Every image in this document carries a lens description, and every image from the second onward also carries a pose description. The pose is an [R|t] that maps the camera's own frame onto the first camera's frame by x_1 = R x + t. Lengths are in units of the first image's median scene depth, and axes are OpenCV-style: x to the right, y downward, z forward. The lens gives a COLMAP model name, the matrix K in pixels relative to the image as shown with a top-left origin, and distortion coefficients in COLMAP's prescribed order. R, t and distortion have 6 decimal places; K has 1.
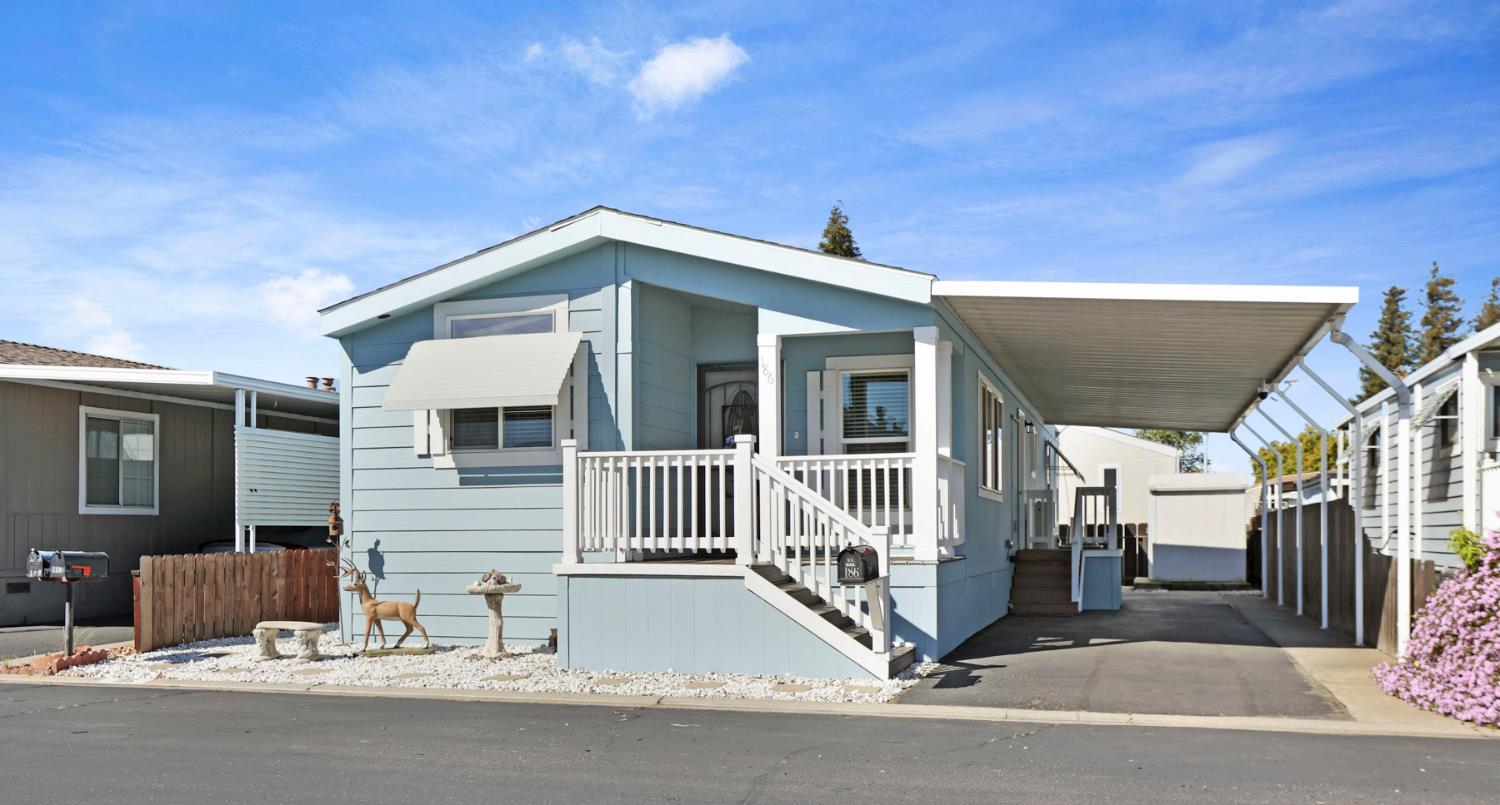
lens RADIAL K [[1256.4, 0, 746.9], [0, 1256.4, 508.4], [0, 0, 1]] dist [-0.027153, -0.001514]
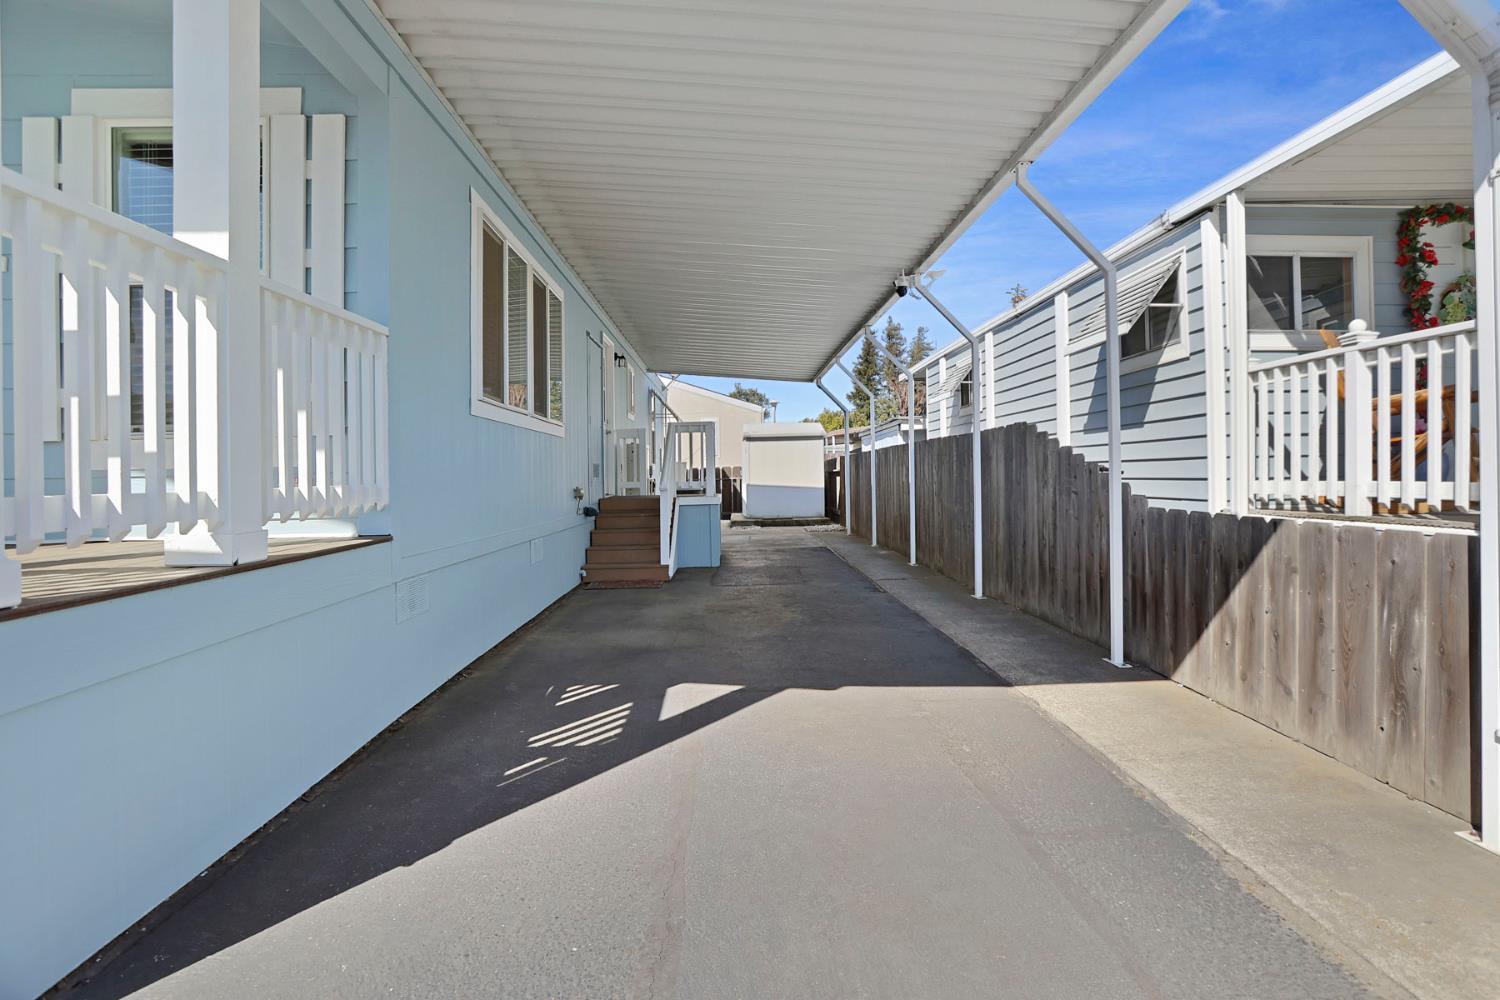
lens RADIAL K [[732.8, 0, 766.6], [0, 732.8, 483.2], [0, 0, 1]] dist [-0.078186, 0.034930]
pose [[0.937459, -0.019805, 0.347532, 0.220412], [0.009924, 0.999495, 0.030190, 0.013613], [-0.347955, -0.024853, 0.937182, 0.742246]]
